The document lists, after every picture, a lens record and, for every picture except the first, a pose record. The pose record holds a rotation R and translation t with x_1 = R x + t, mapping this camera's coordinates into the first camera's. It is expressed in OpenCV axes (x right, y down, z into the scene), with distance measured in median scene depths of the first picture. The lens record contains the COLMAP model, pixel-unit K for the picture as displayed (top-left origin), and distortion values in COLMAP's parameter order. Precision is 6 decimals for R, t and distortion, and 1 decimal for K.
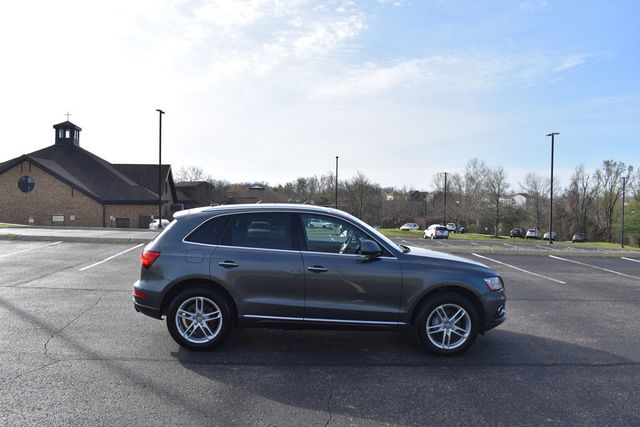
lens RADIAL K [[507.1, 0, 320.3], [0, 507.1, 216.8], [0, 0, 1]] dist [-0.095462, 0.016941]
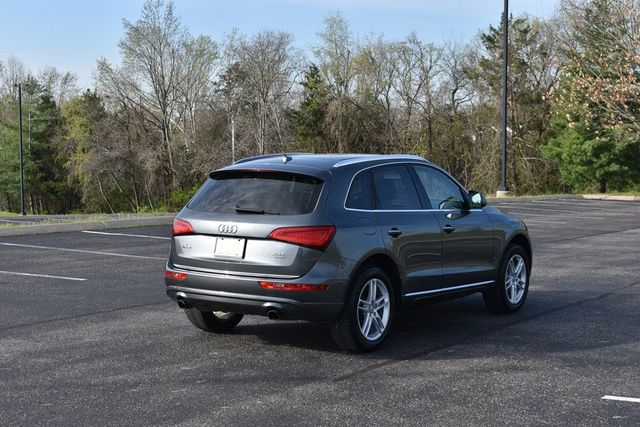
lens RADIAL K [[1117.6, 0, 321.2], [0, 1117.6, 215.2], [0, 0, 1]] dist [0.007548, 0.000000]
pose [[0.597215, -0.079586, 0.798123, -0.135057], [0.044027, 0.996818, 0.066455, -0.004075], [-0.800872, -0.004549, 0.598818, 0.006243]]
